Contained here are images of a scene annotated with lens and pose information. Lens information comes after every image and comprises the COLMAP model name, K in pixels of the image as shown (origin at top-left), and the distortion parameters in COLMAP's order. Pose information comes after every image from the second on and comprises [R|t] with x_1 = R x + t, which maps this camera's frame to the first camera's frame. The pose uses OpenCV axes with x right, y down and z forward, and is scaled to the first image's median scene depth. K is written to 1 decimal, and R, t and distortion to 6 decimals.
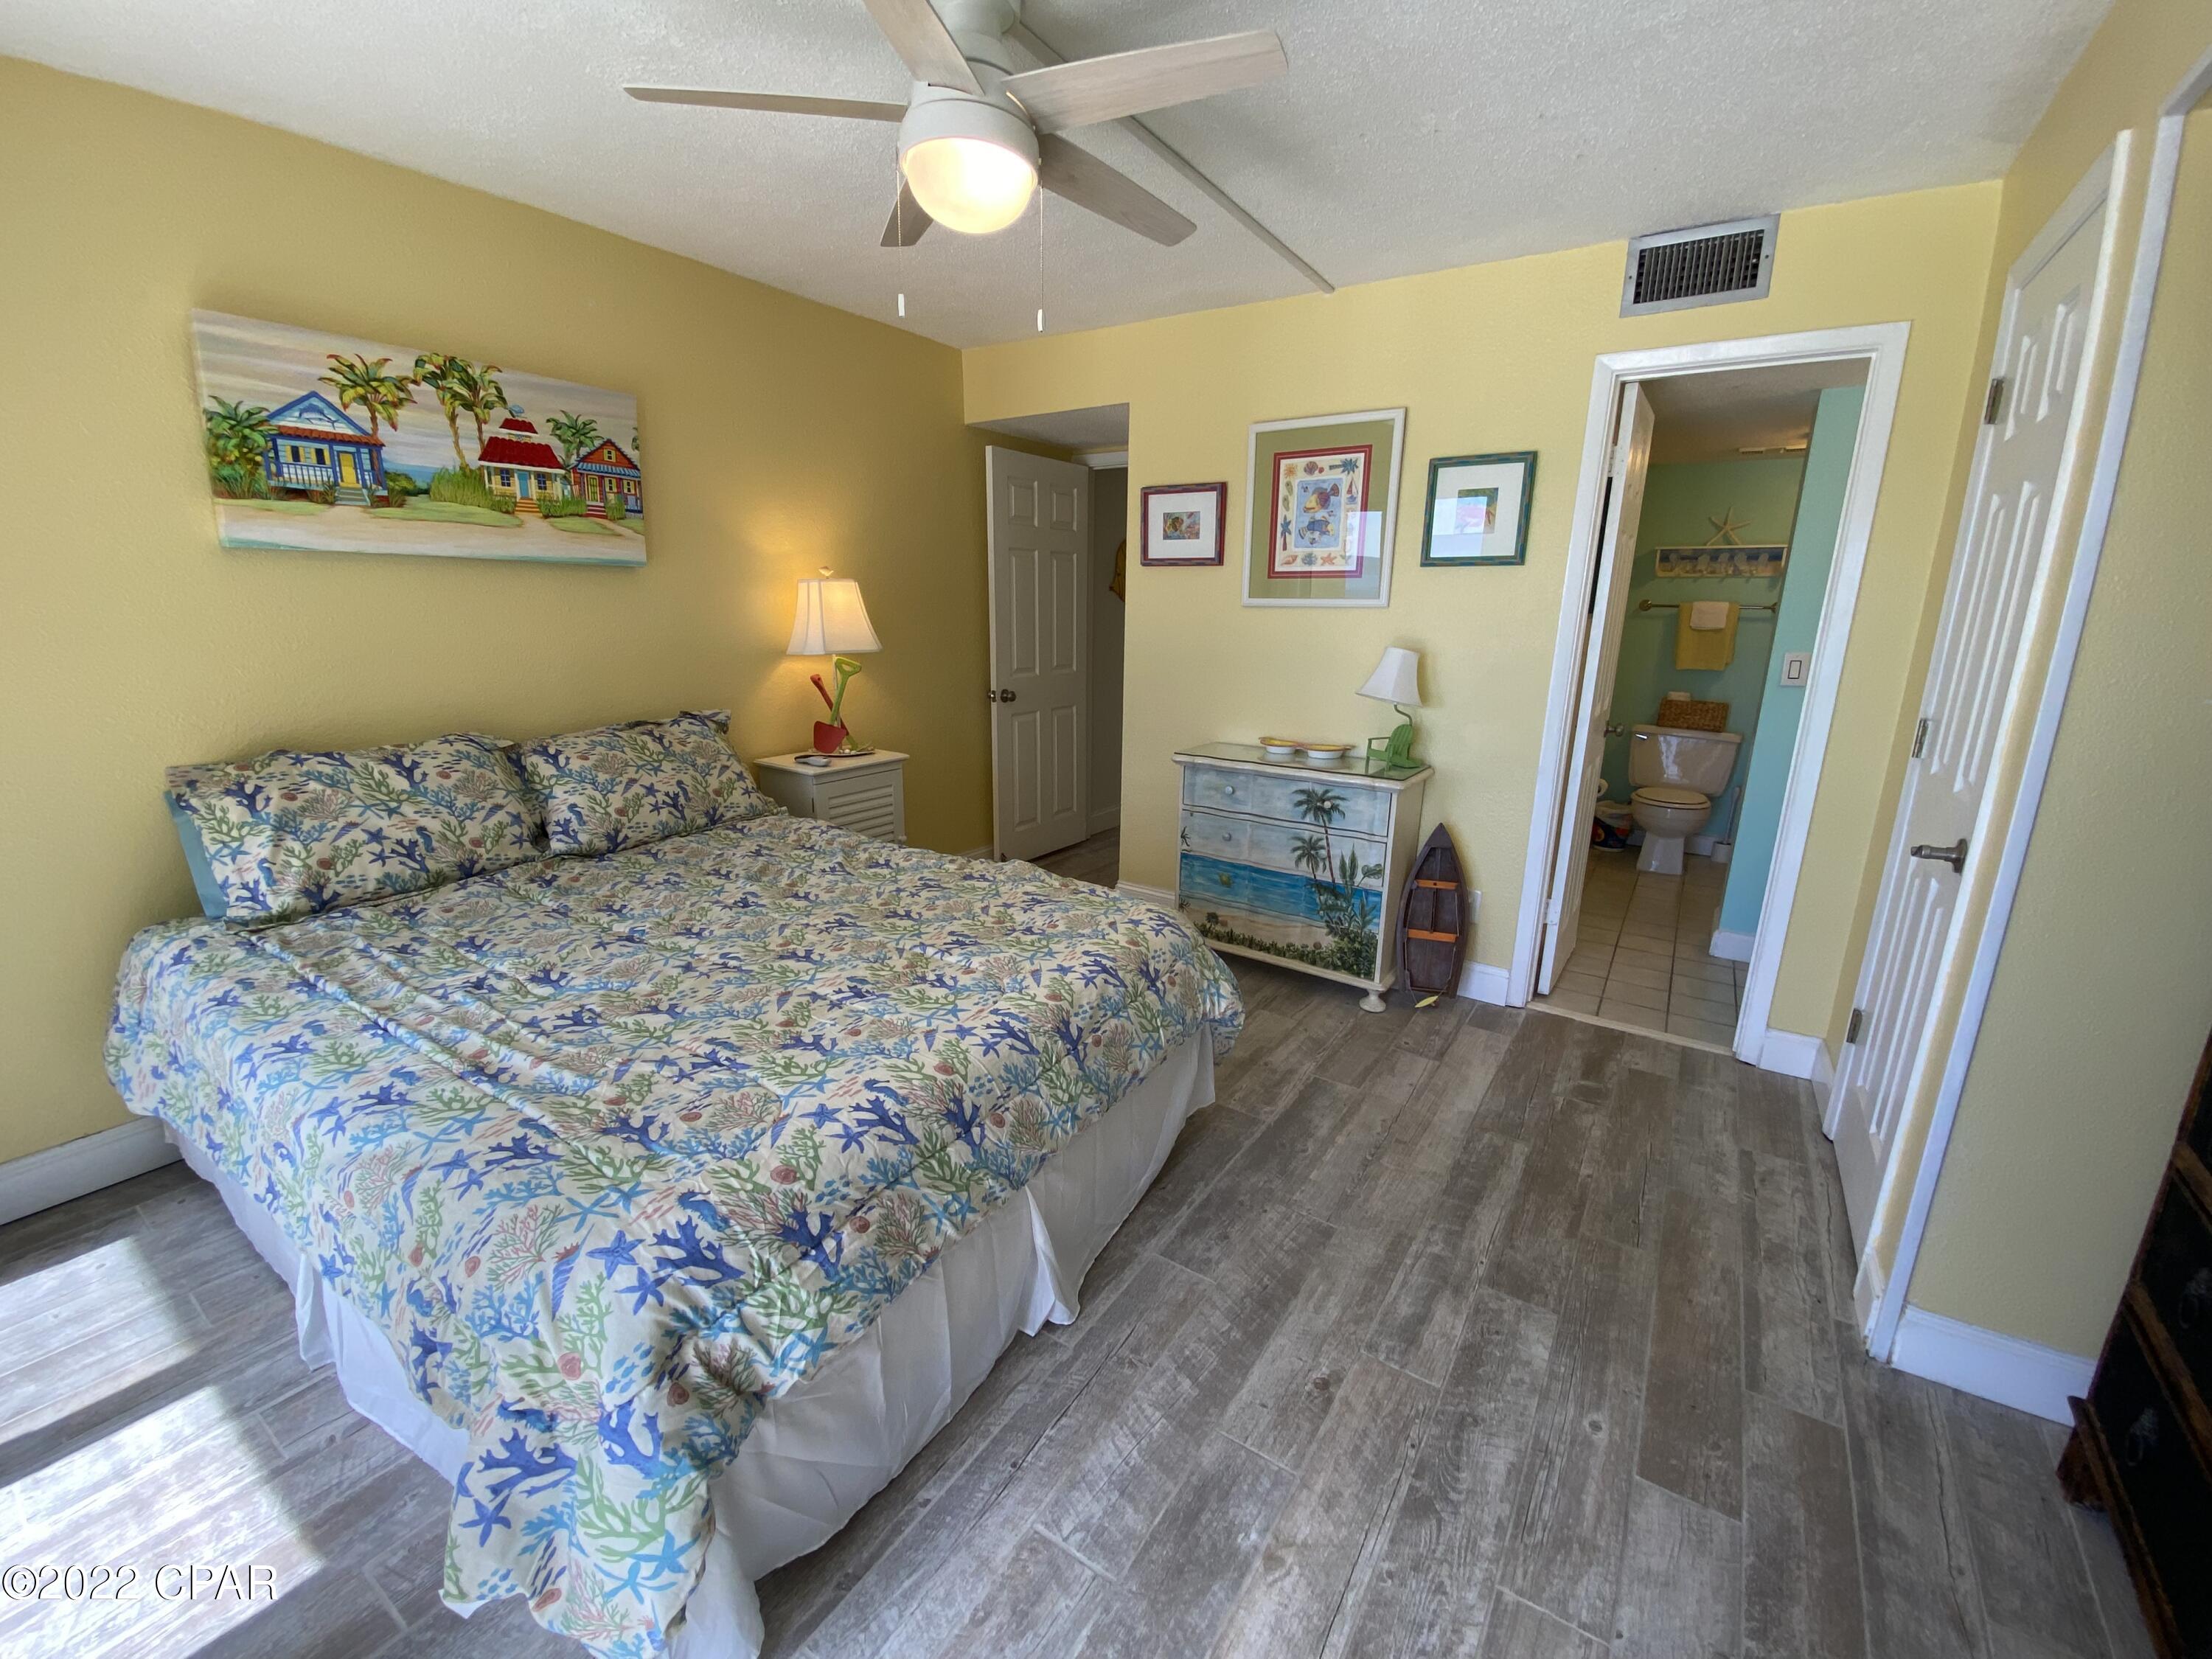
lens RADIAL K [[899.9, 0, 1132.8], [0, 899.9, 795.3], [0, 0, 1]] dist [0.014723, -0.015755]
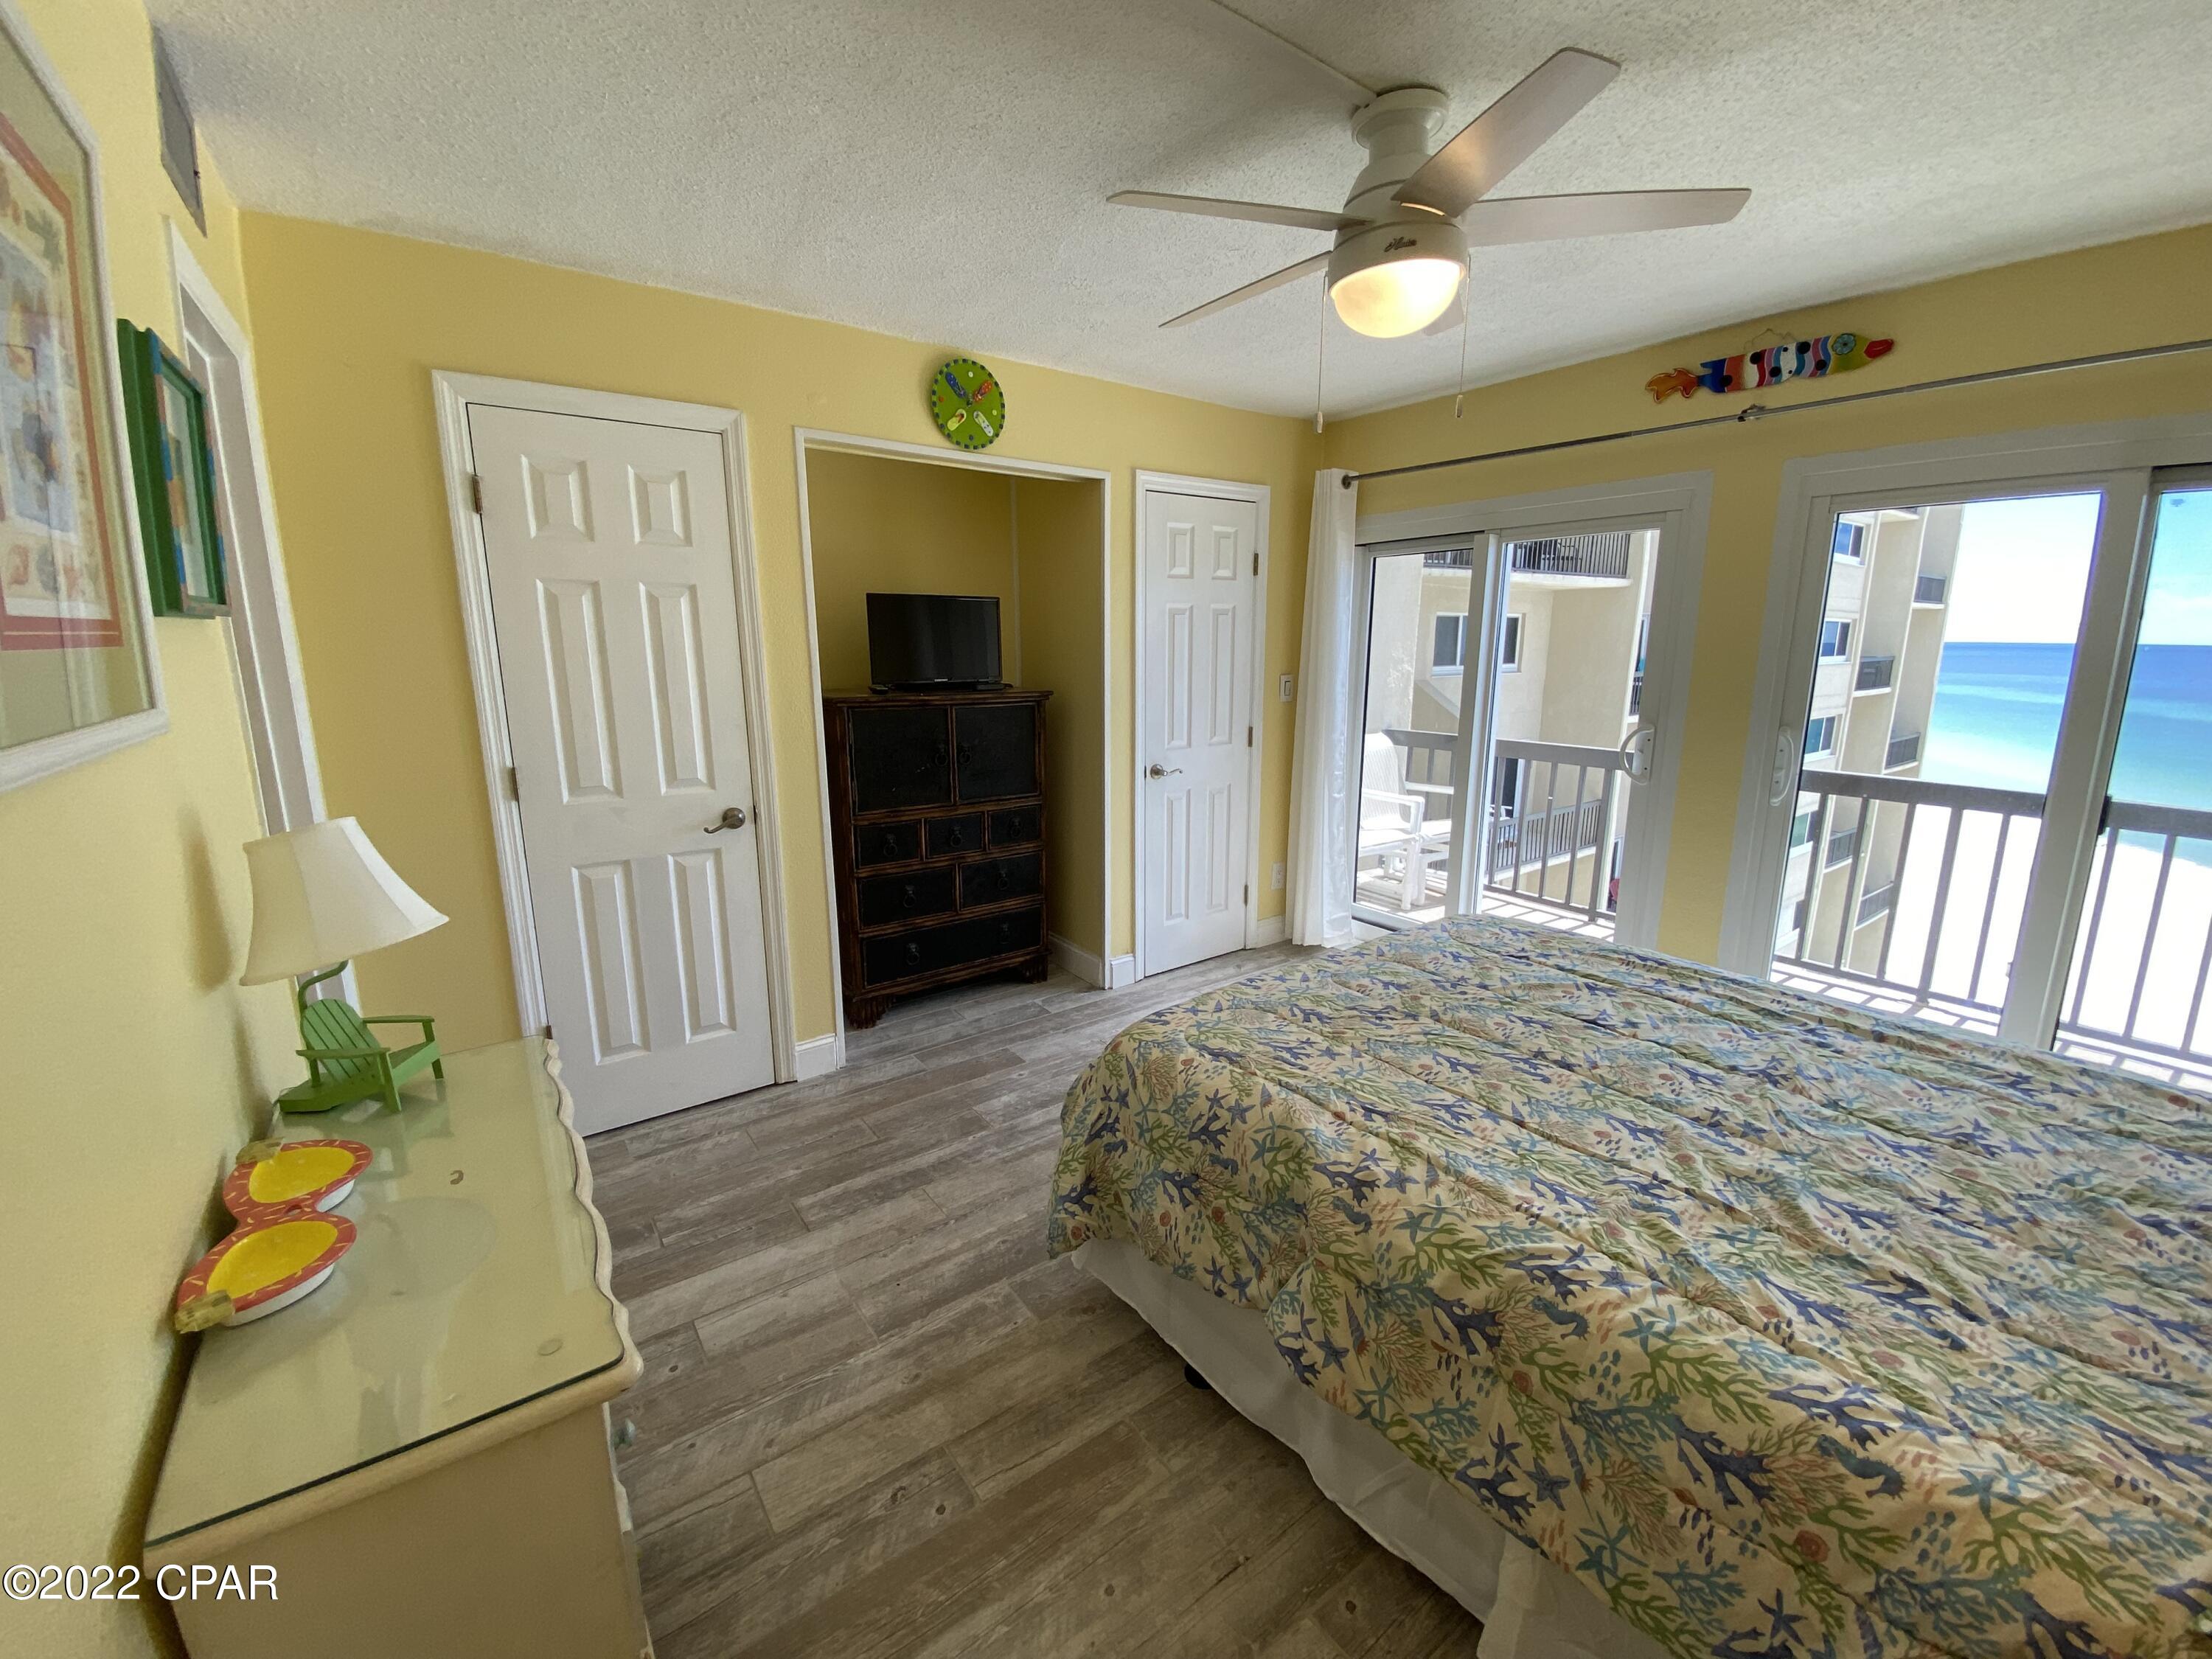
lens RADIAL K [[899.9, 0, 1099.9], [0, 899.9, 825.9], [0, 0, 1]] dist [0.014723, -0.015755]
pose [[-0.927176, -0.096552, 0.361969, -0.210046], [0.060732, 0.914698, 0.399550, -0.390841], [-0.369669, 0.392436, -0.842222, 1.600429]]
